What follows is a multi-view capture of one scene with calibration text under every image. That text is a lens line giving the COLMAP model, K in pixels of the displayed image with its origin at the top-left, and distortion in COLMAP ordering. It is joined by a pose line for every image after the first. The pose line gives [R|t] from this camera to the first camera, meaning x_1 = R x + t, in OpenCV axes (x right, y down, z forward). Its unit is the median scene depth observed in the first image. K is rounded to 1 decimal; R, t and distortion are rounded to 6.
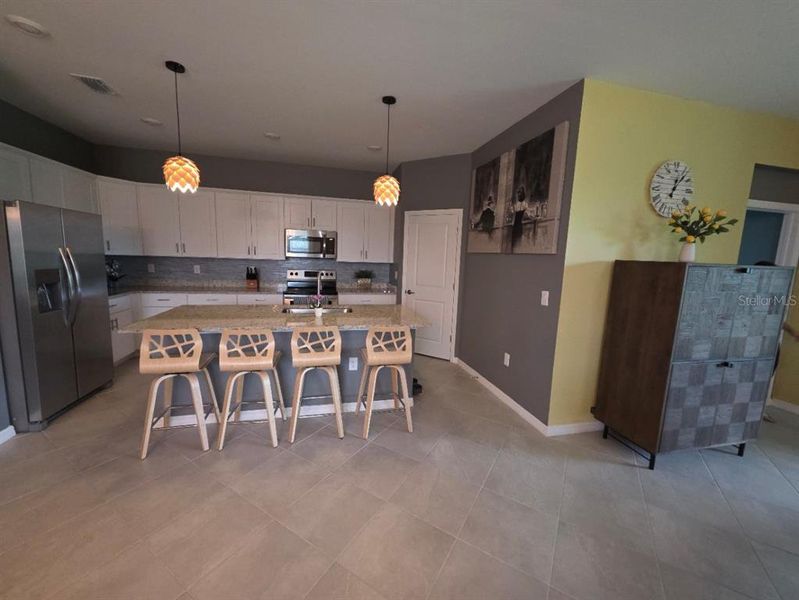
lens RADIAL K [[319.9, 0, 405.7], [0, 319.9, 297.3], [0, 0, 1]] dist [0.004636, -0.000547]
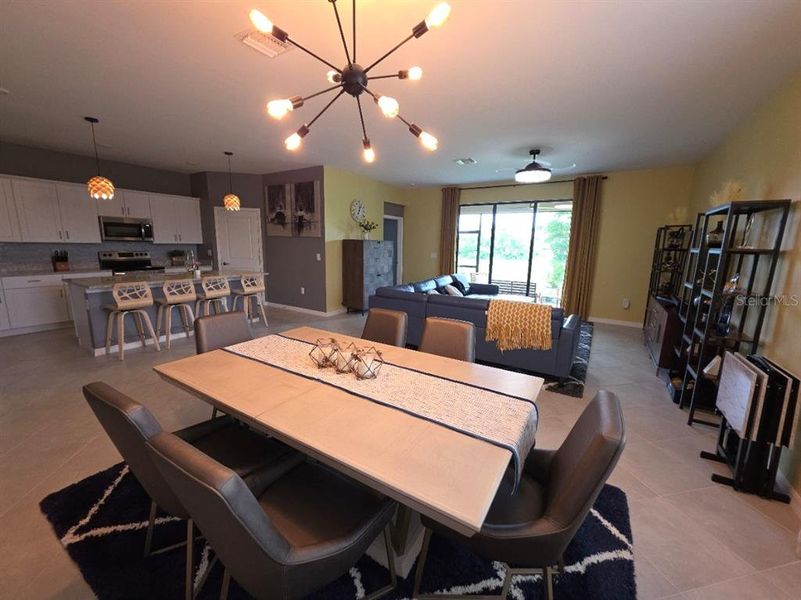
lens RADIAL K [[320.7, 0, 402.6], [0, 320.7, 303.7], [0, 0, 1]] dist [0.004636, -0.000547]
pose [[0.729362, -0.149065, 0.667690, -0.658990], [0.095622, 0.988605, 0.116257, 0.117203], [-0.677412, -0.020947, 0.735306, -1.019062]]
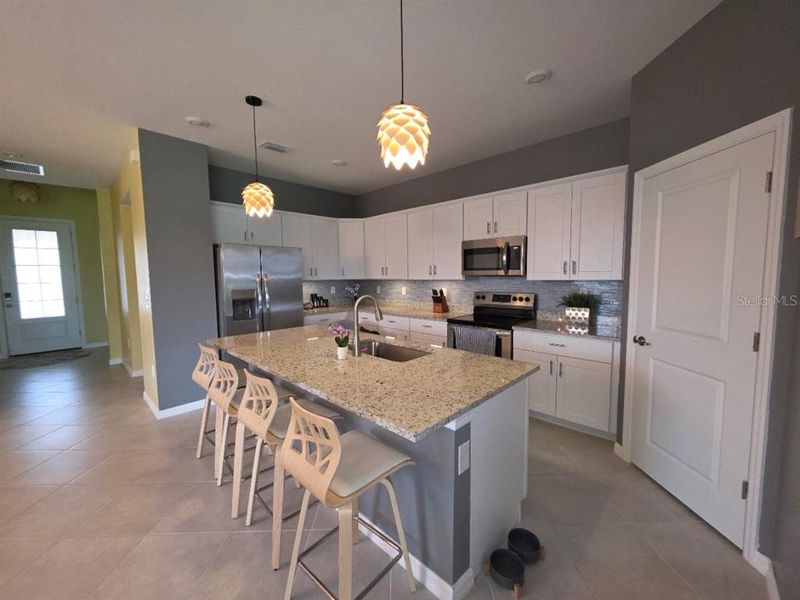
lens RADIAL K [[320.3, 0, 405.8], [0, 320.3, 302.3], [0, 0, 1]] dist [0.004636, -0.000547]
pose [[0.514851, 0.036691, -0.856494, 0.392855], [-0.080823, 0.996711, -0.005886, -0.074579], [0.853462, 0.072255, 0.516123, 0.780850]]
